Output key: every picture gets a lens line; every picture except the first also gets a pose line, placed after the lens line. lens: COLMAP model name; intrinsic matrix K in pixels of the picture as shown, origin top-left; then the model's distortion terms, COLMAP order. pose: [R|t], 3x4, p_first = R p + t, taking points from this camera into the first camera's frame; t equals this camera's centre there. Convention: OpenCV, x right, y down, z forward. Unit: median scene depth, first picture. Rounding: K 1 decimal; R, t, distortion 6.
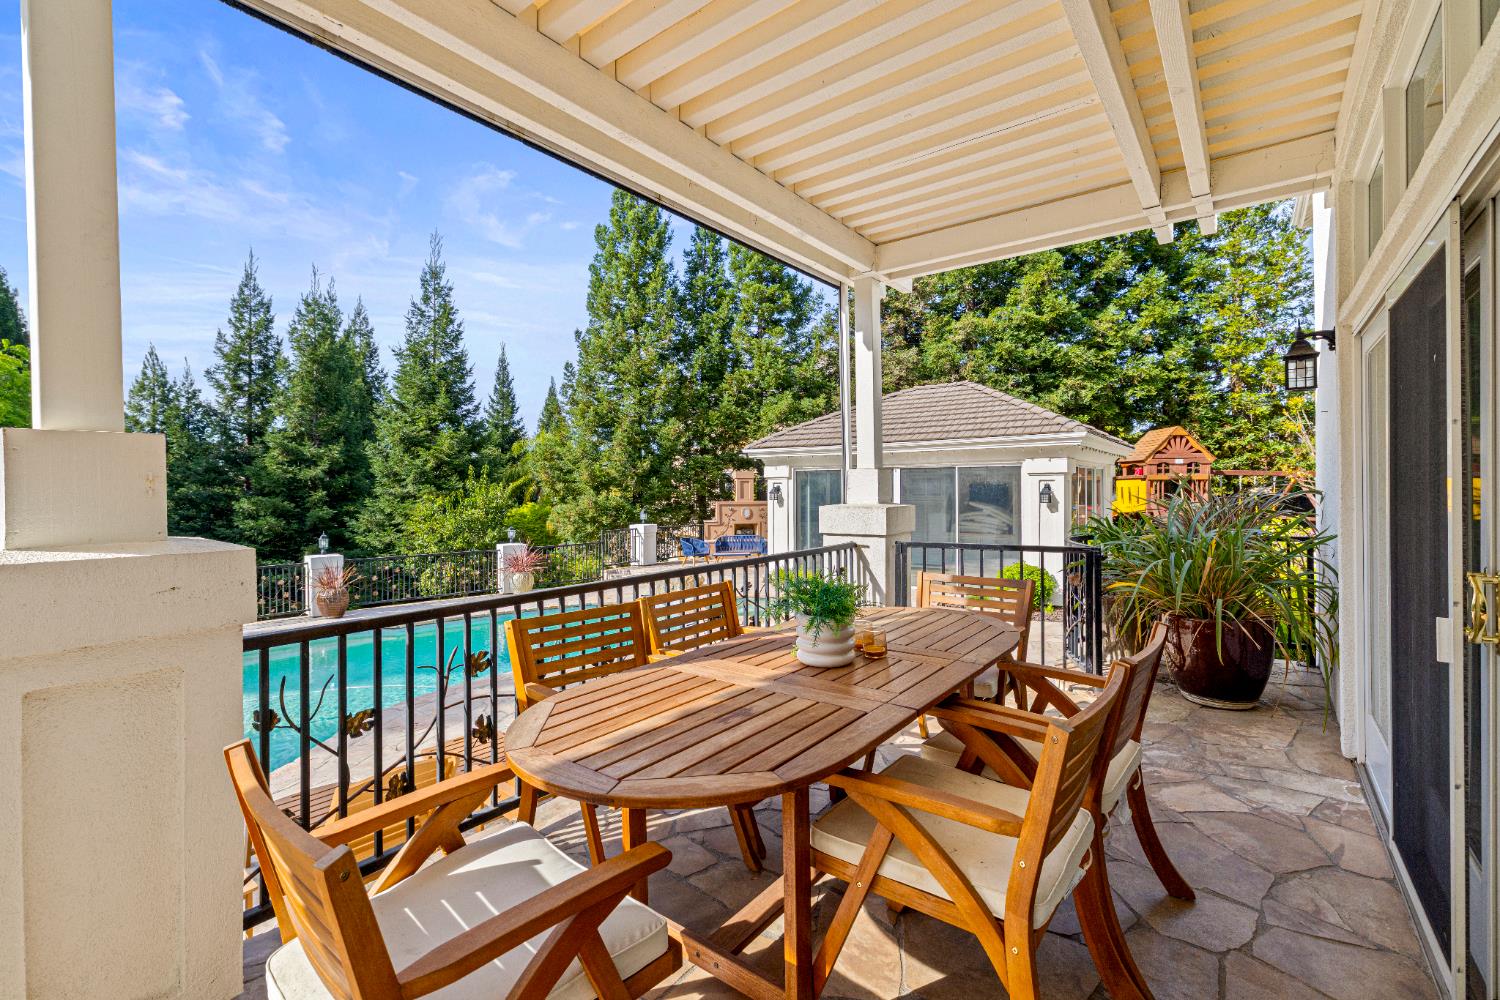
lens RADIAL K [[653.5, 0, 744.2], [0, 653.5, 477.6], [0, 0, 1]] dist [-0.000445, 0.000040]
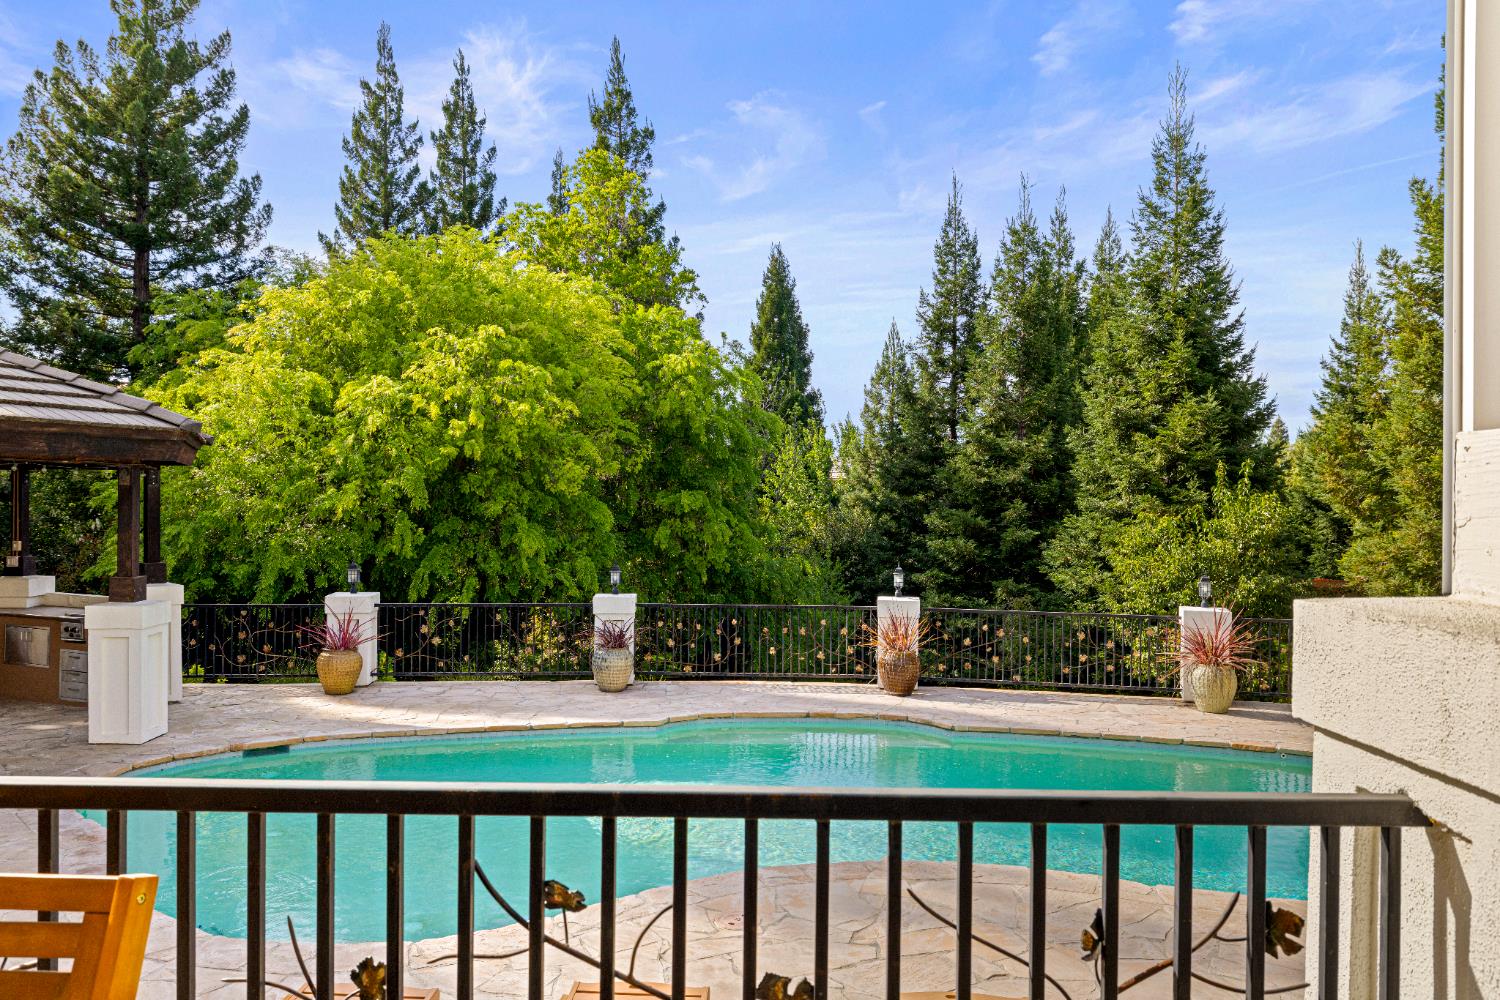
lens RADIAL K [[1042.3, 0, 742.3], [0, 1042.3, 497.2], [0, 0, 1]] dist [0.019316, -0.002581]
pose [[0.600593, 0.012681, -0.799455, 0.058389], [-0.002790, 0.999901, 0.013765, 0.000786], [0.799550, -0.006037, 0.600569, 0.120325]]
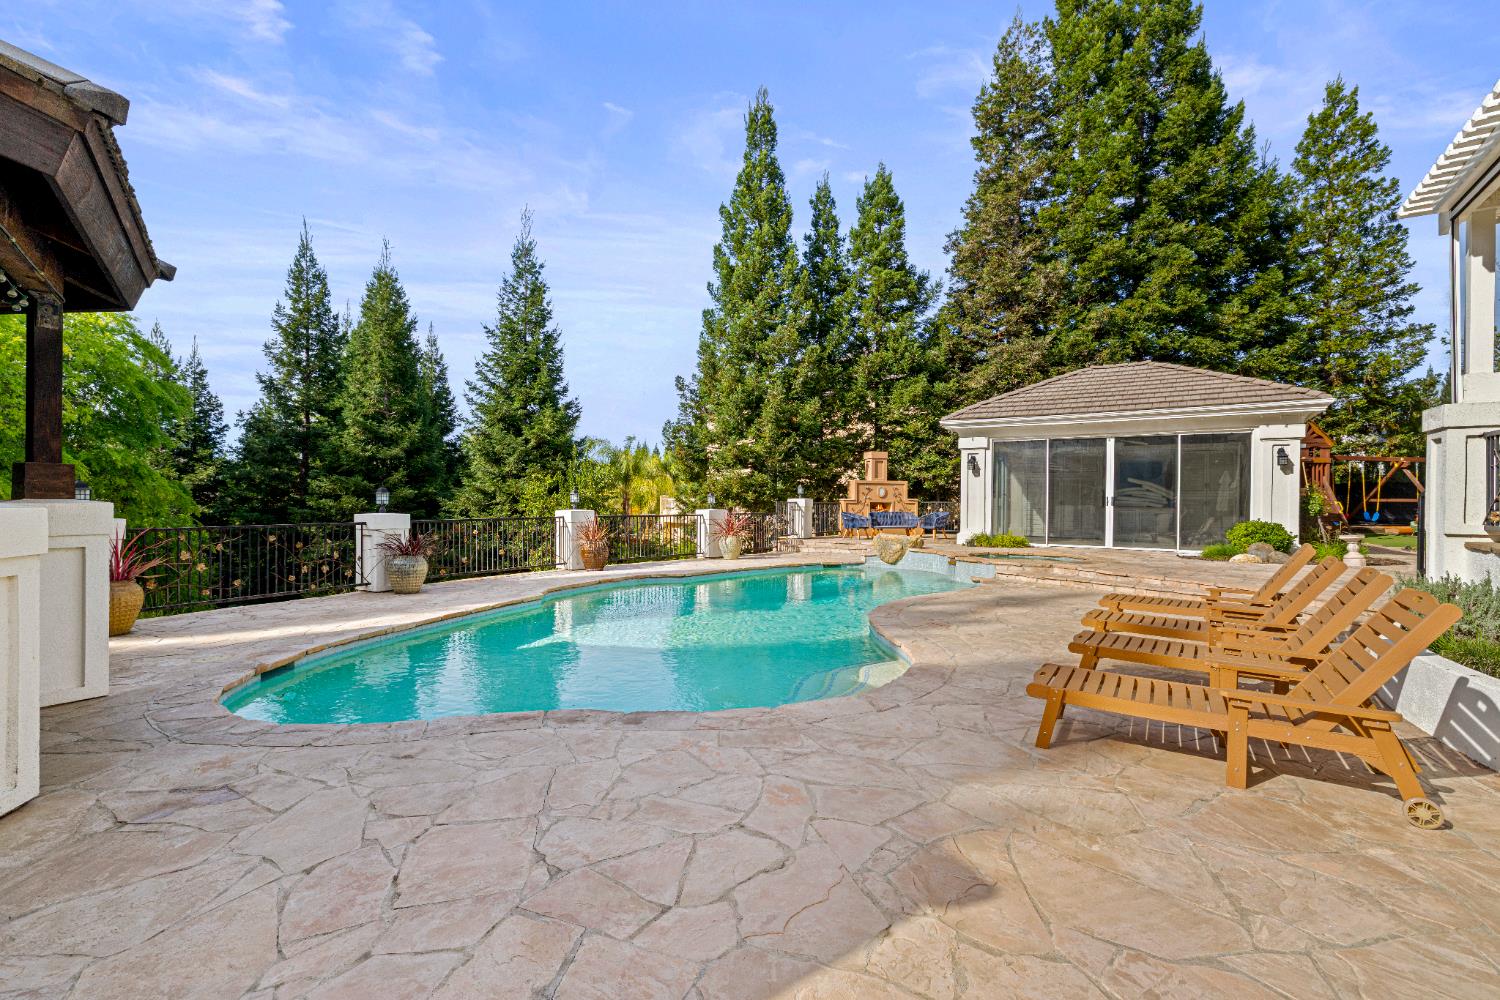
lens RADIAL K [[653.5, 0, 743.5], [0, 653.5, 508.2], [0, 0, 1]] dist [-0.000445, 0.000040]
pose [[0.997065, 0.013747, 0.075317, -0.234499], [-0.016175, 0.999366, 0.031718, 0.040803], [-0.074833, -0.032843, 0.996655, -0.011376]]
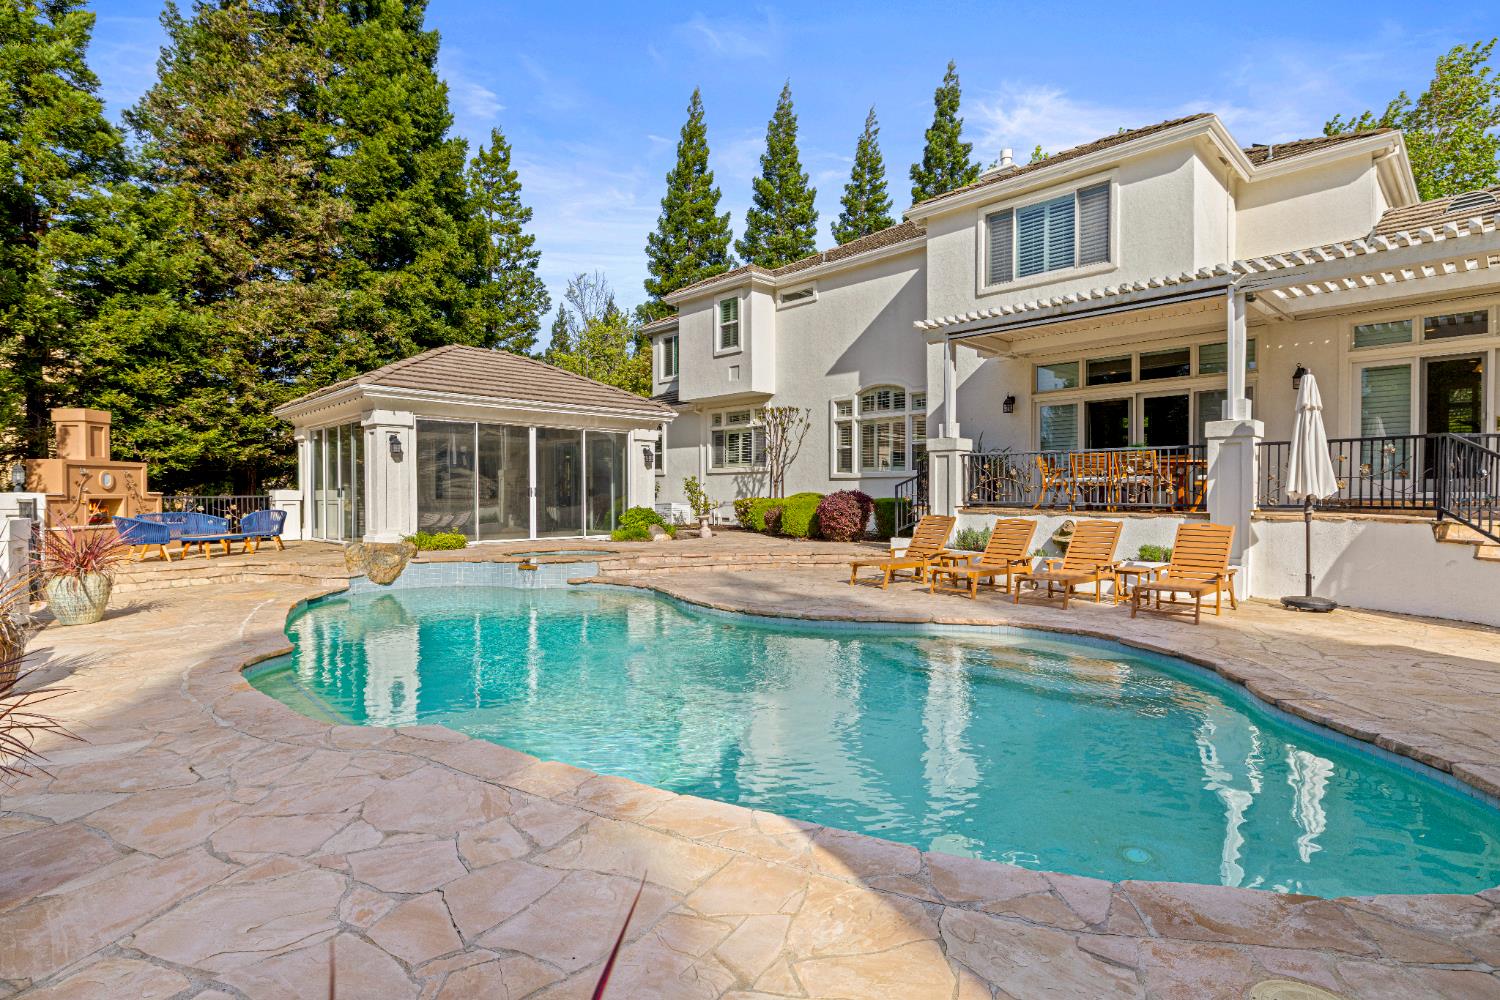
lens RADIAL K [[736.9, 0, 749.9], [0, 736.9, 495.8], [0, 0, 1]] dist [-0.002119, 0.000060]
pose [[0.129729, -0.000475, 0.991549, -0.474459], [-0.014687, 0.999889, 0.002401, 0.046647], [-0.991441, -0.014875, 0.129708, 0.263475]]
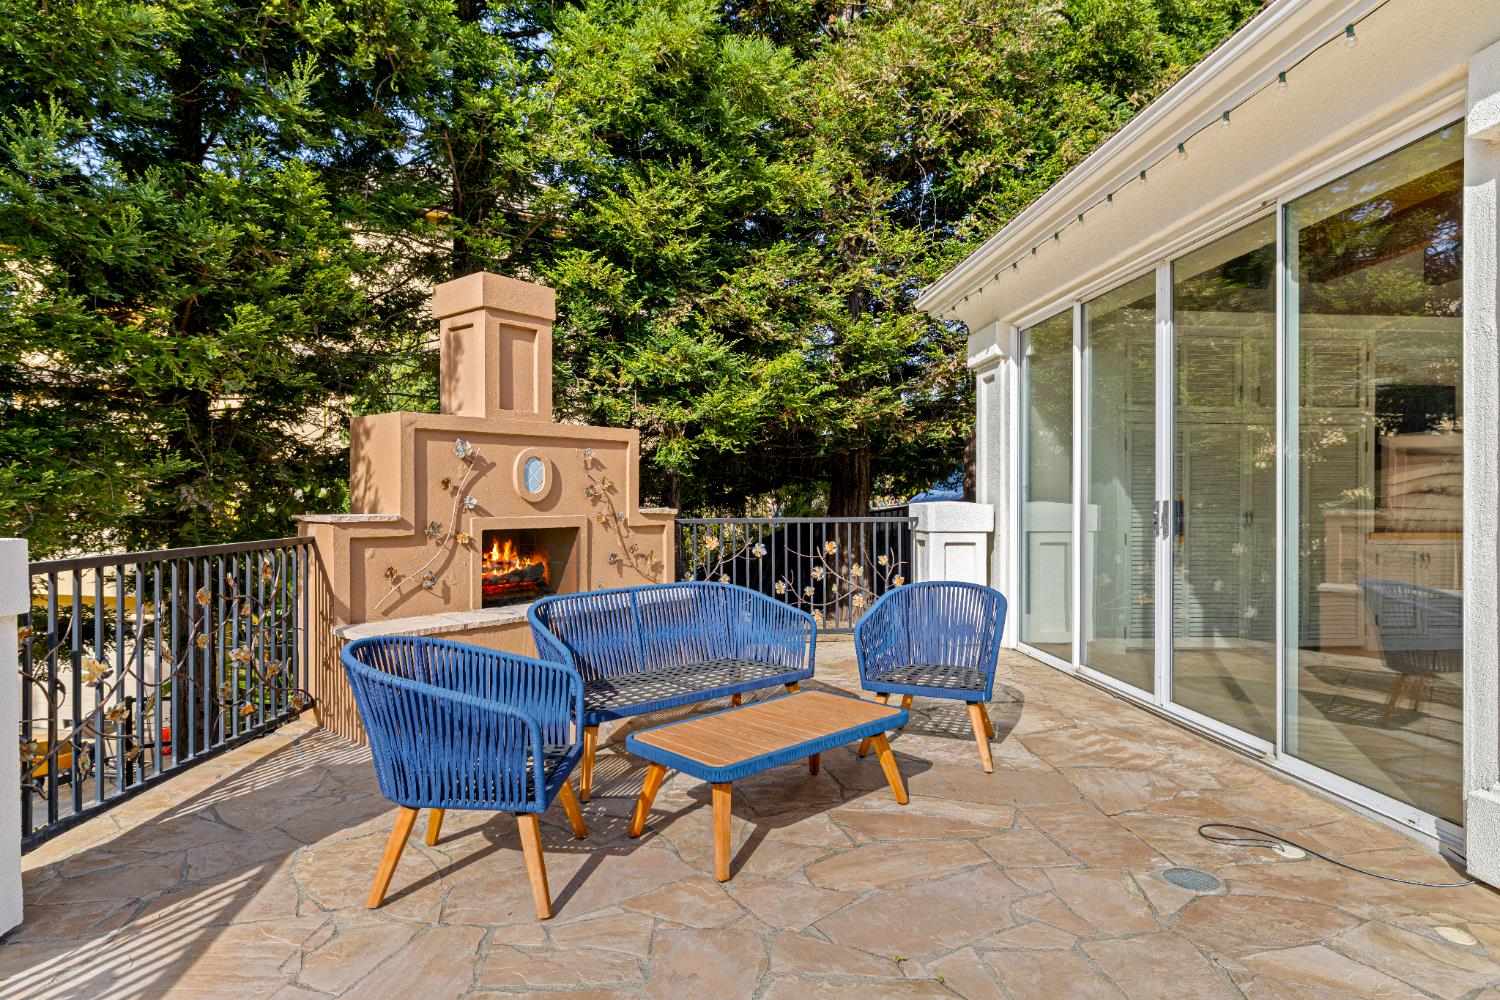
lens RADIAL K [[821.0, 0, 754.0], [0, 821.0, 494.7], [0, 0, 1]] dist [-0.003018, -0.000008]
pose [[0.739822, 0.005766, 0.672777, -0.098427], [-0.018427, 0.999762, 0.011694, 0.044672], [-0.672550, -0.021049, 0.739752, 0.609030]]
